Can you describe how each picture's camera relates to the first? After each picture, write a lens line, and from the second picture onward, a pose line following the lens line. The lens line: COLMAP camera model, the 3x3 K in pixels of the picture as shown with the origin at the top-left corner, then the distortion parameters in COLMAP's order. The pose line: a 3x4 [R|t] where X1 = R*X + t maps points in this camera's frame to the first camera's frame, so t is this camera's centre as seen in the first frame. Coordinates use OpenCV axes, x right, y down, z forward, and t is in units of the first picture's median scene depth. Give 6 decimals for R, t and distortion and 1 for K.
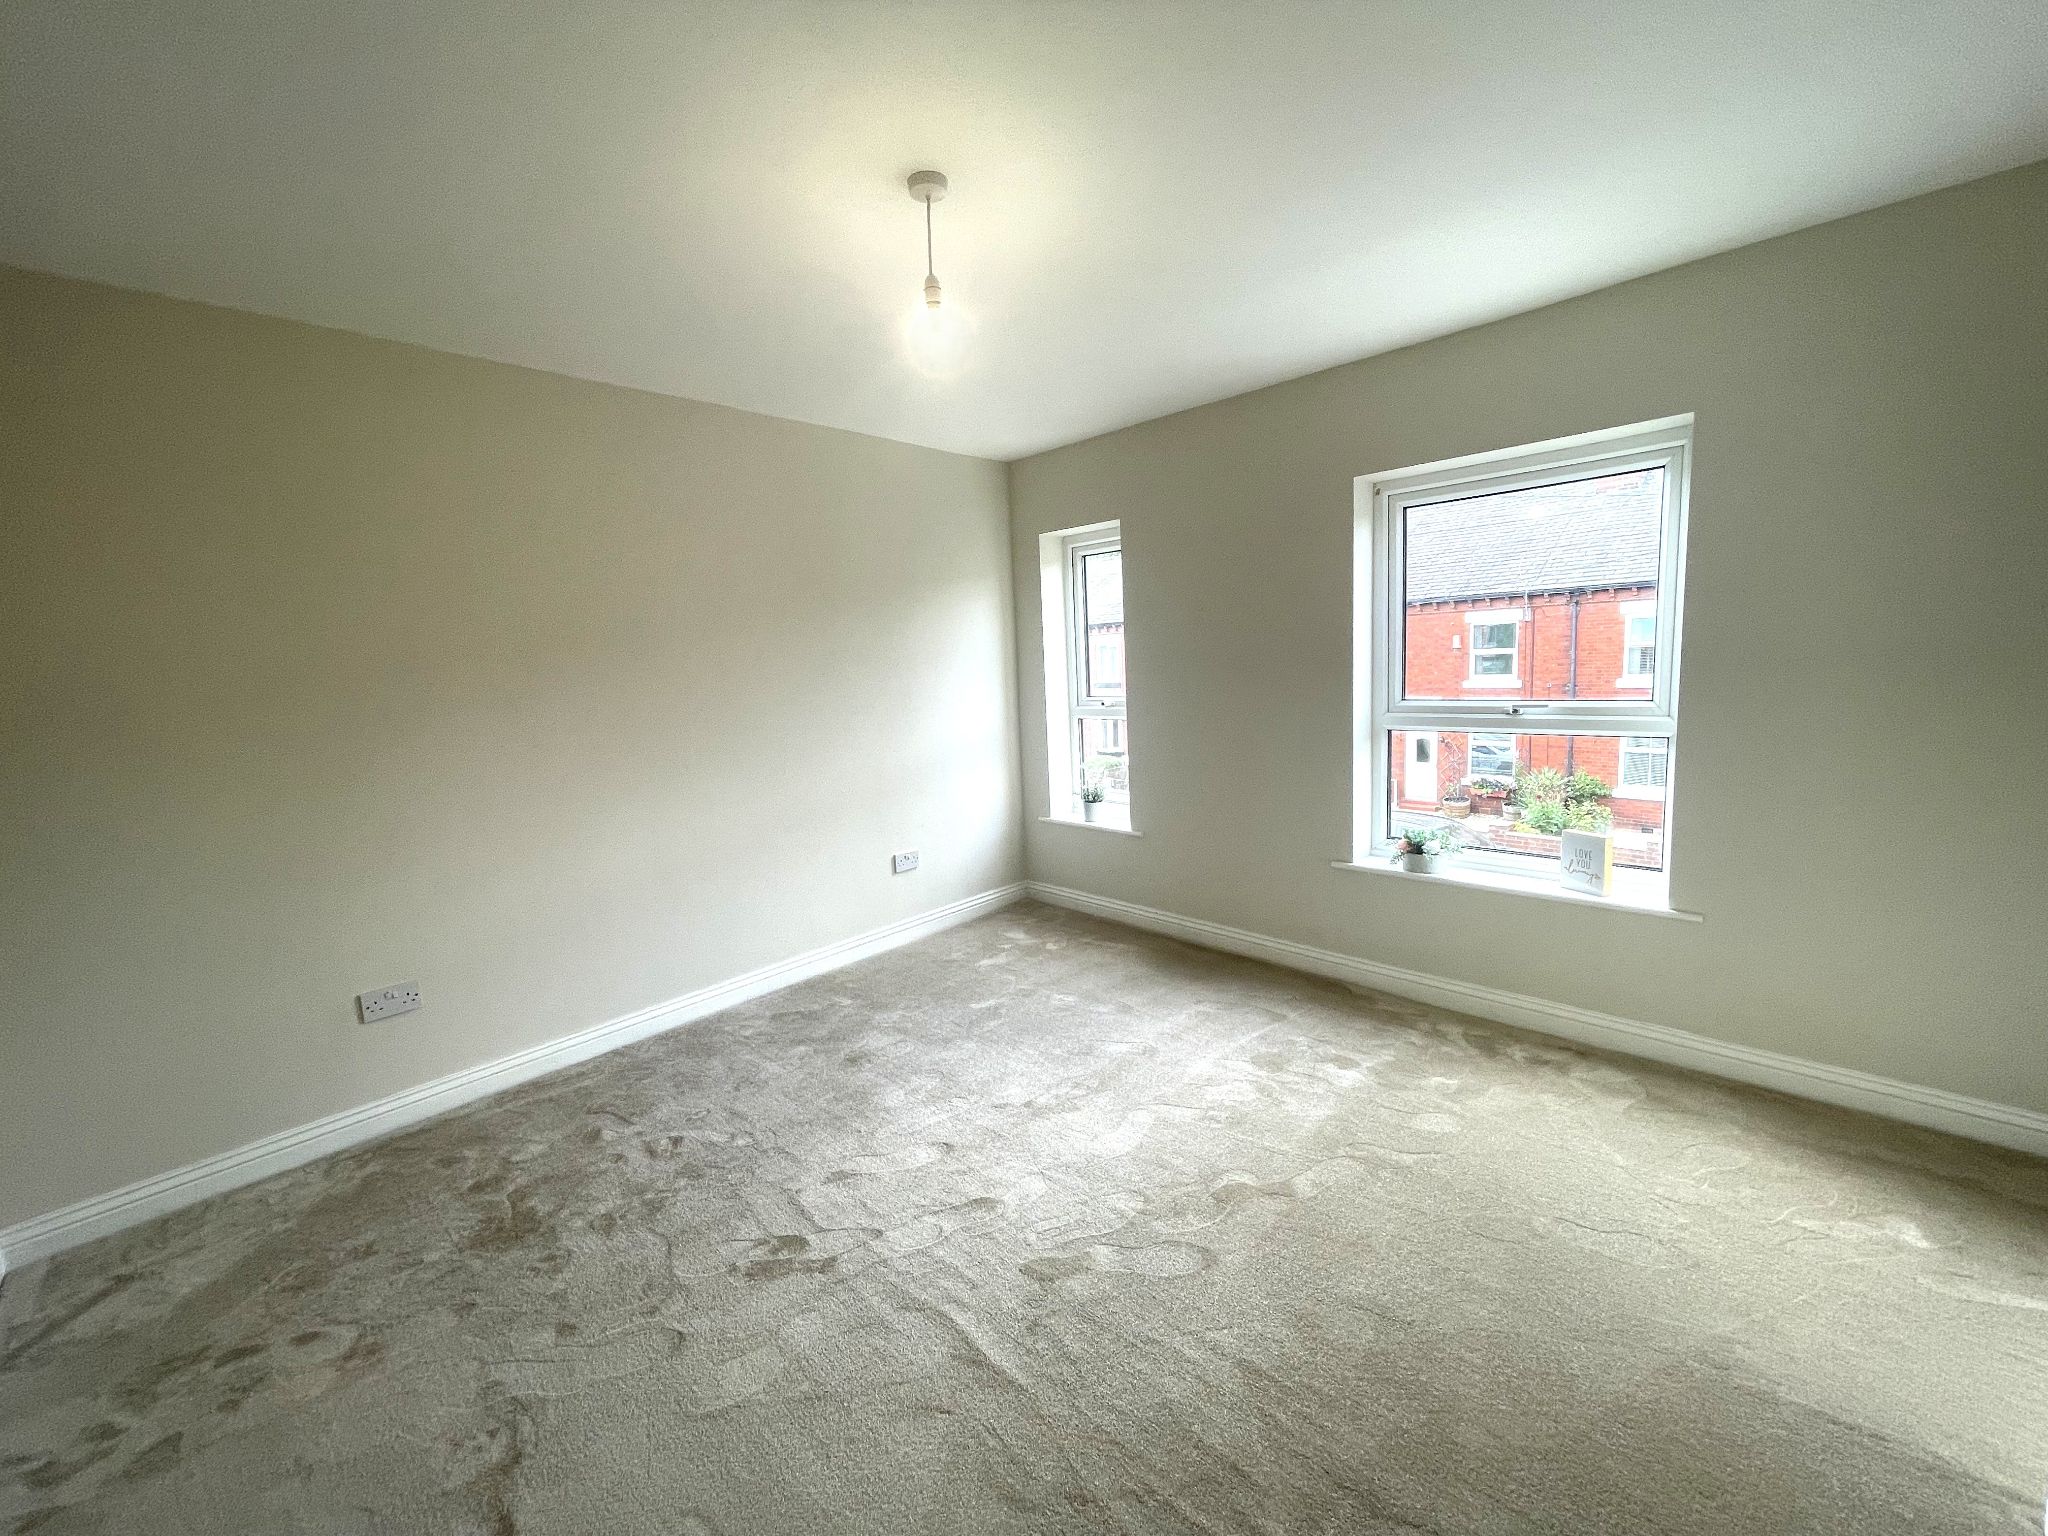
lens RADIAL K [[830.5, 0, 1022.7], [0, 830.5, 765.8], [0, 0, 1]] dist [-0.008310, 0.005039]
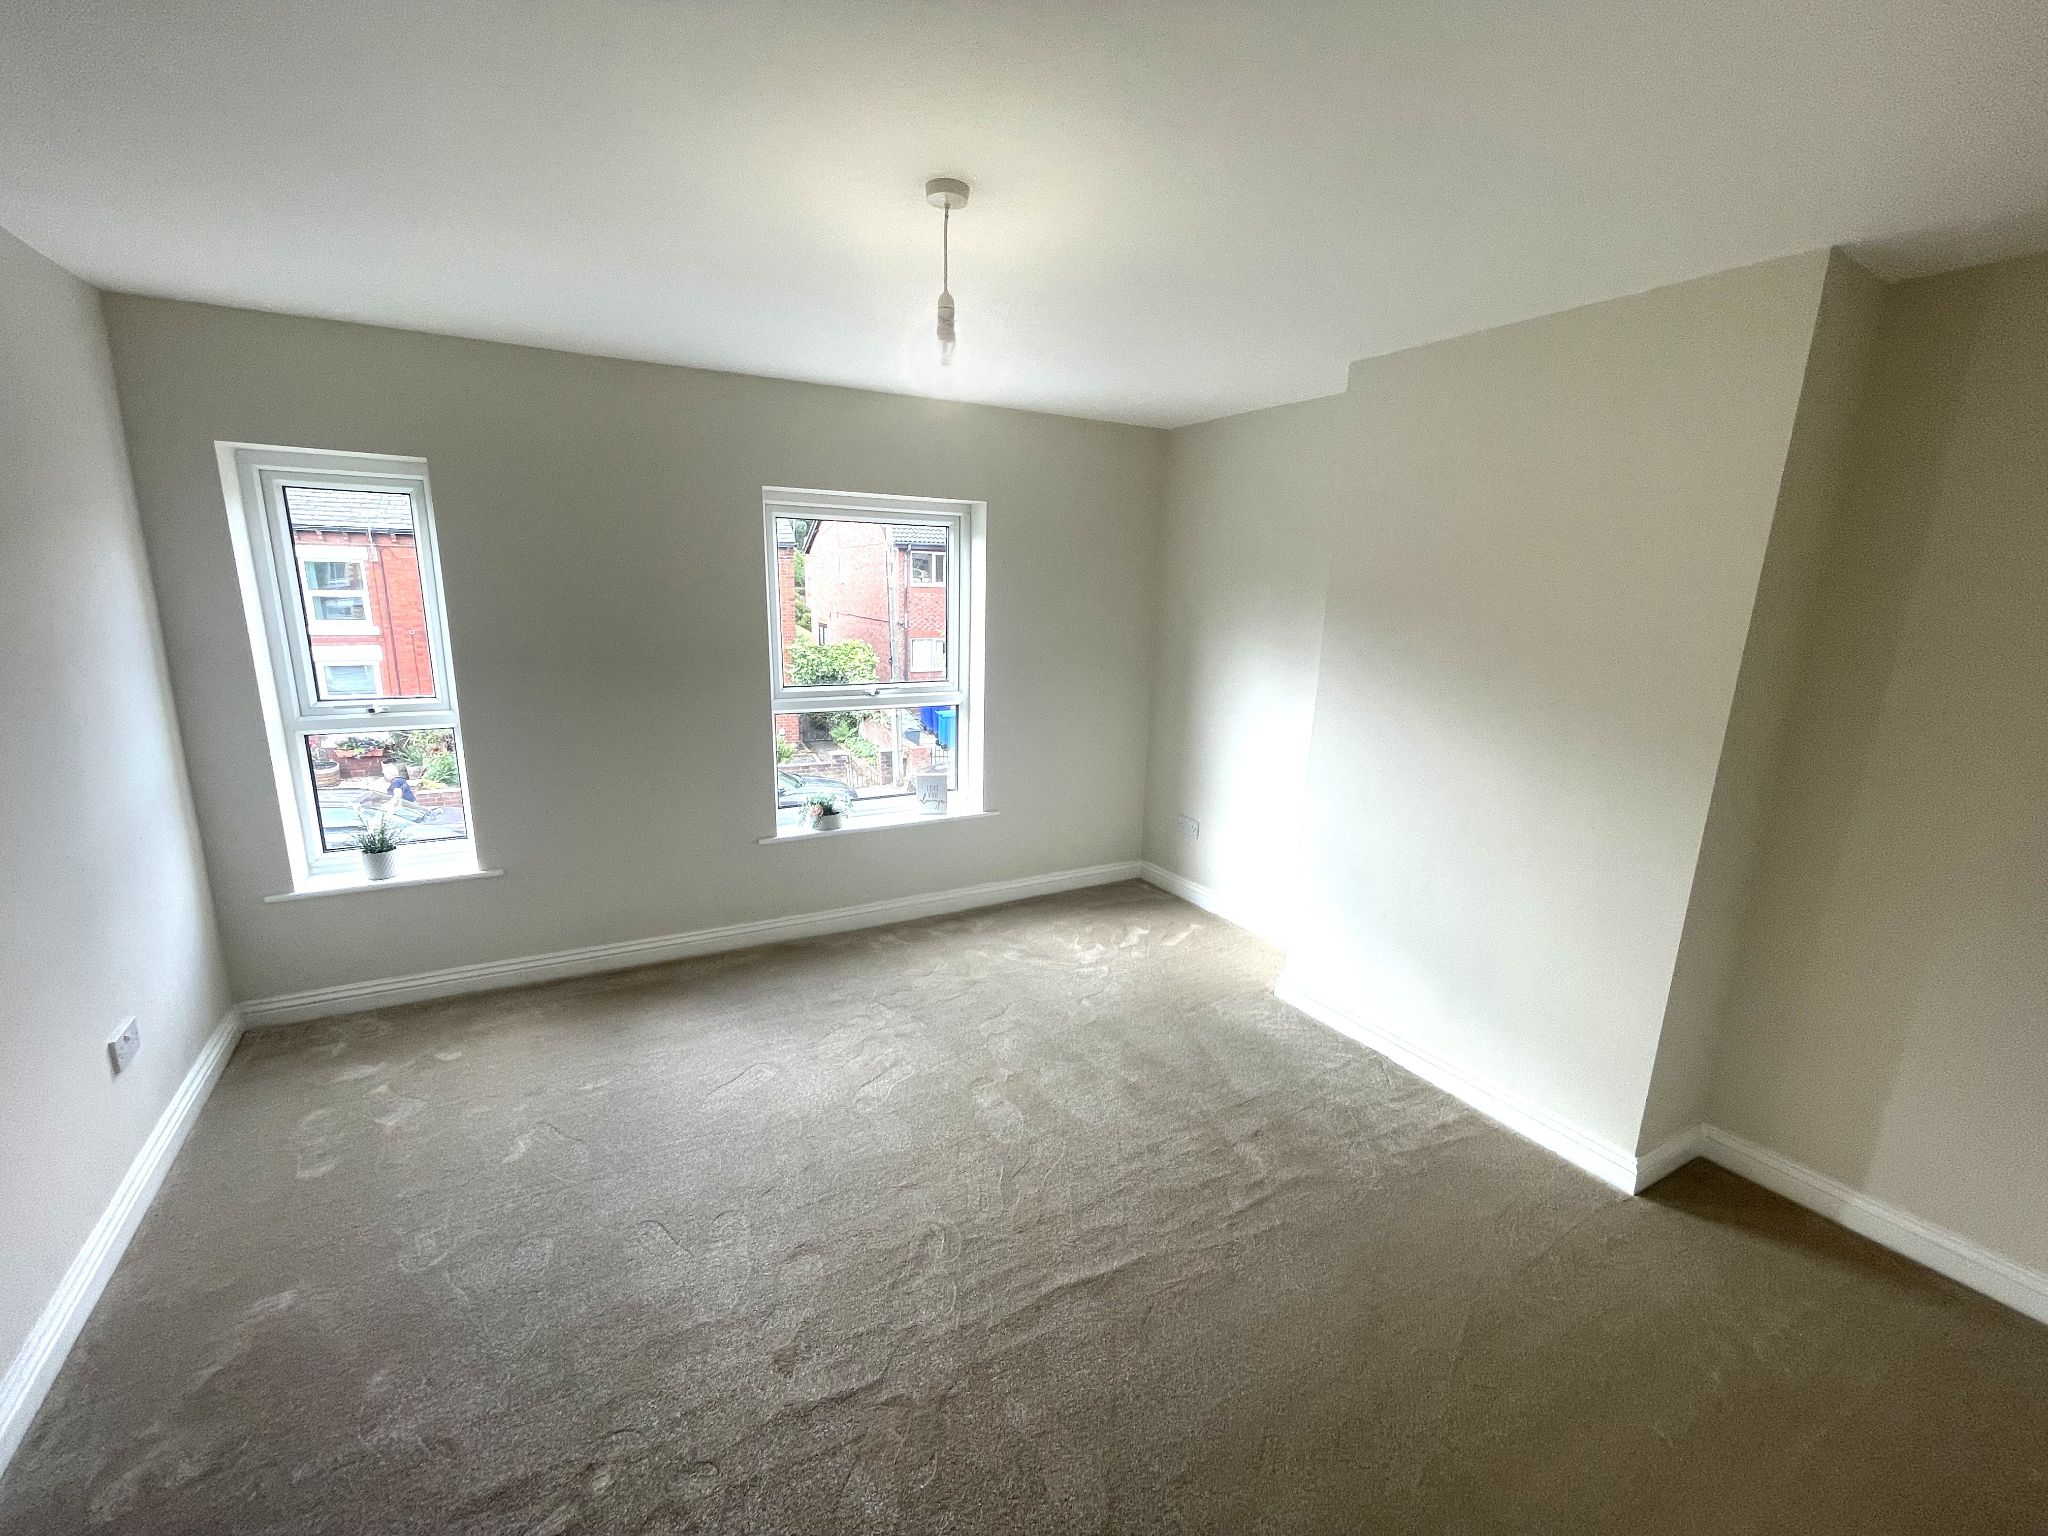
lens RADIAL K [[830.5, 0, 1022.7], [0, 830.5, 765.8], [0, 0, 1]] dist [-0.008310, 0.005039]
pose [[0.280927, -0.159018, 0.946464, -0.542424], [0.087578, 0.986311, 0.139718, -0.101992], [-0.955725, 0.043639, 0.291008, 0.351566]]
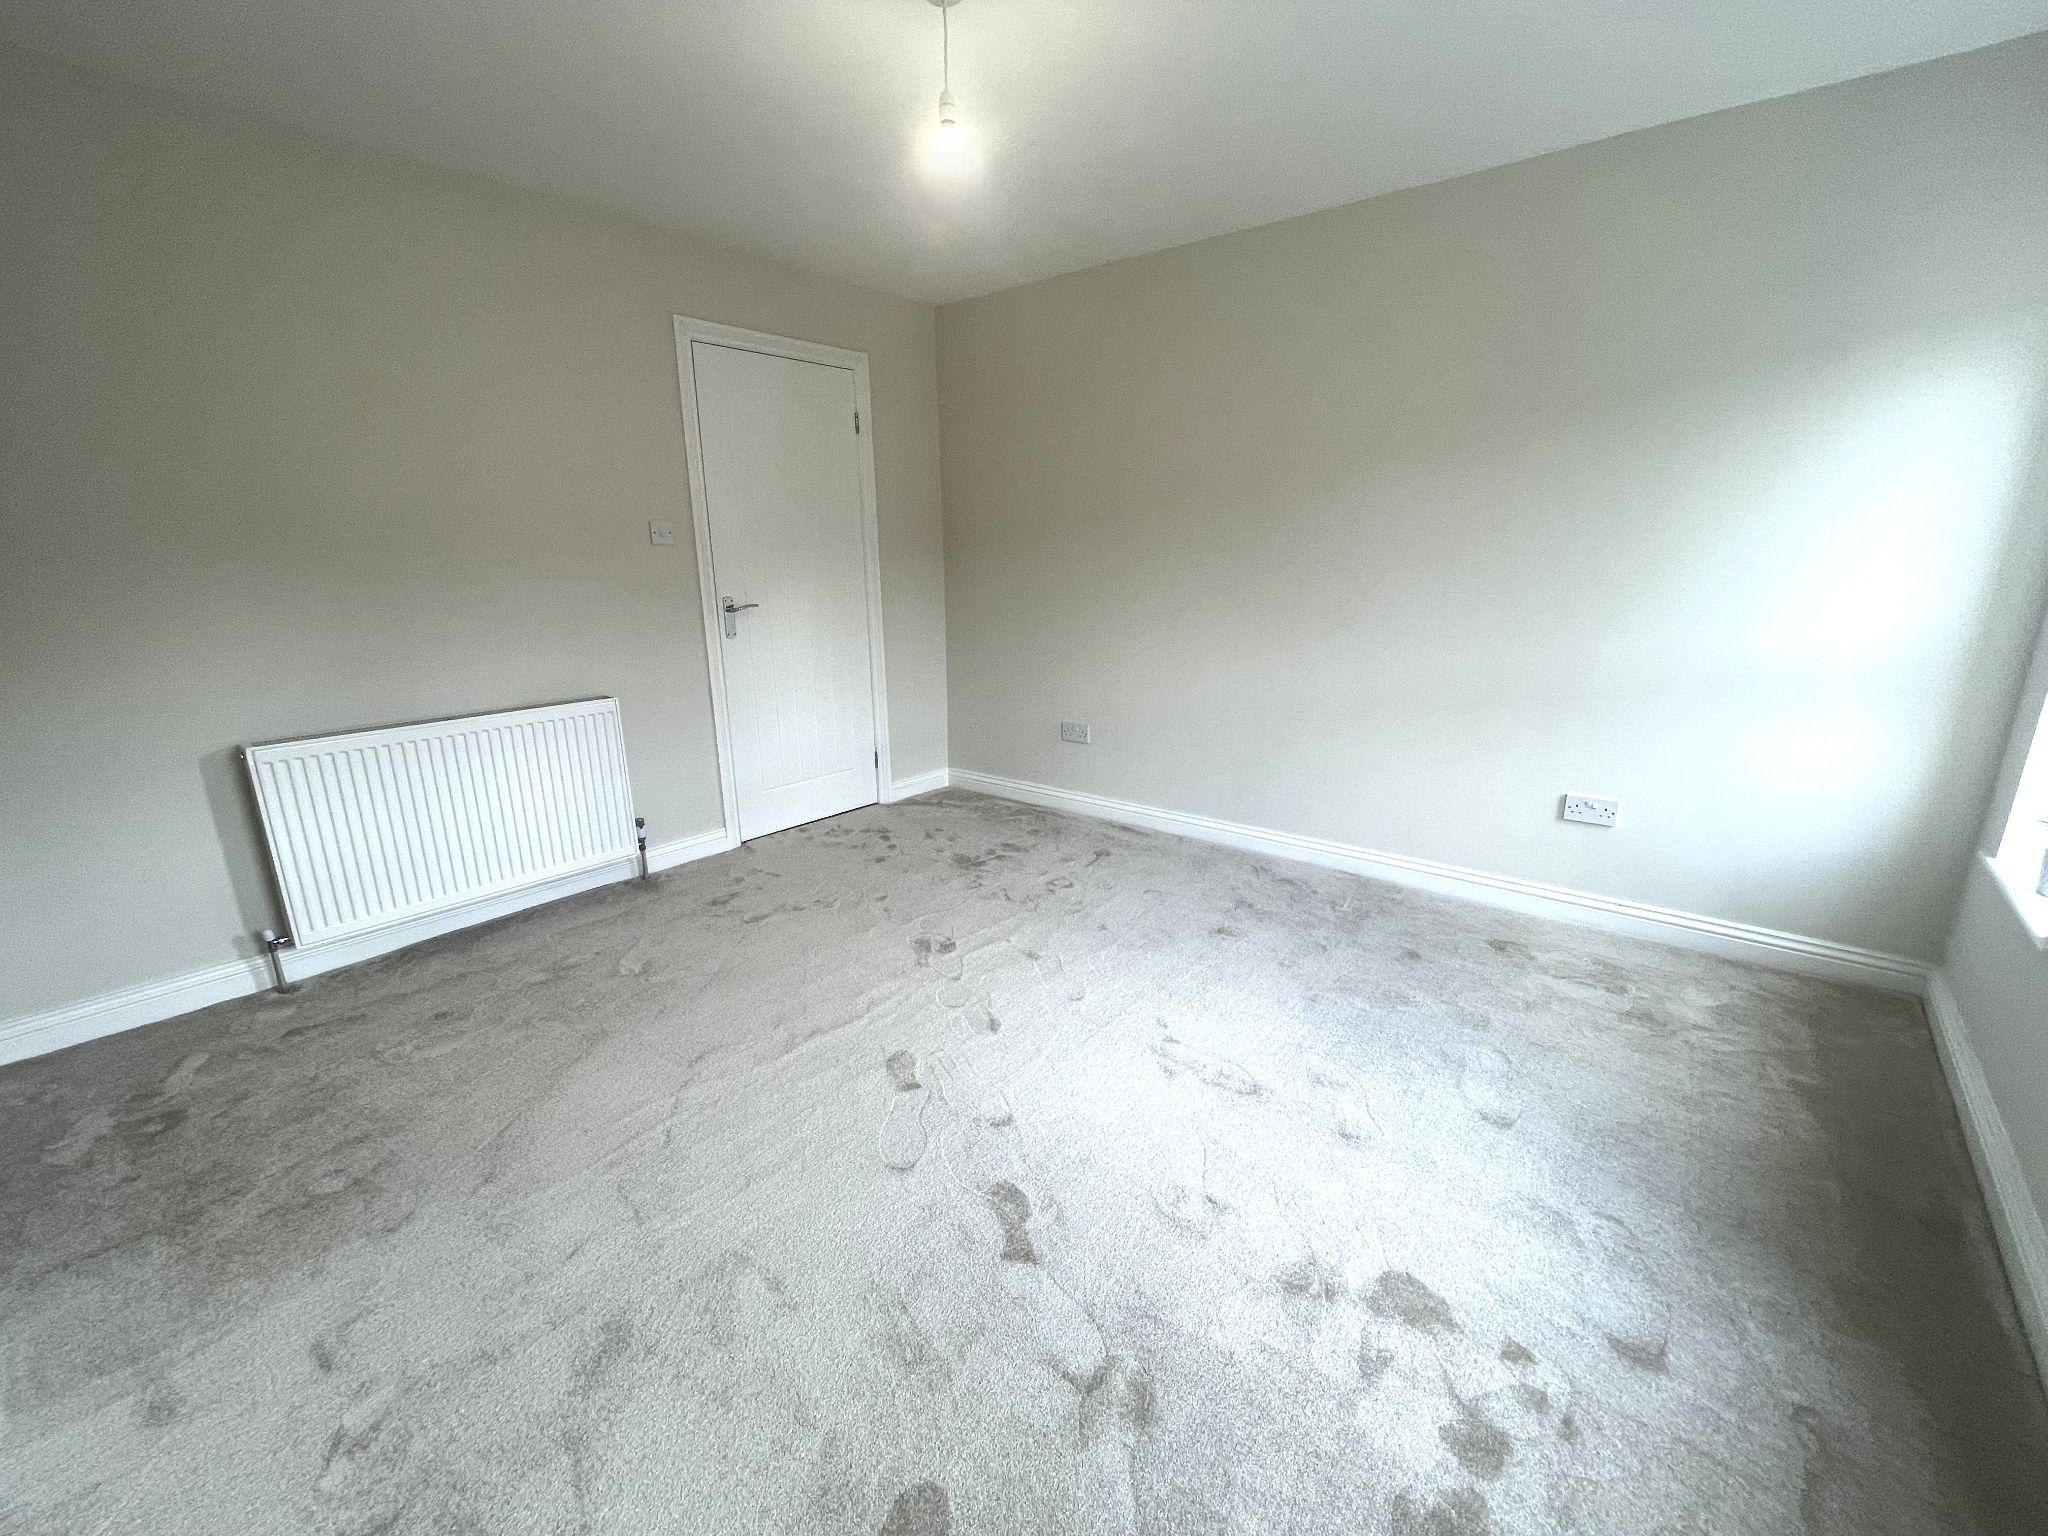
lens RADIAL K [[830.5, 0, 1022.7], [0, 830.5, 765.8], [0, 0, 1]] dist [-0.008310, 0.005039]
pose [[0.081662, 0.295323, -0.951901, 0.552725], [-0.127648, 0.950324, 0.283883, -0.064834], [0.988452, 0.098326, 0.115303, 0.550502]]
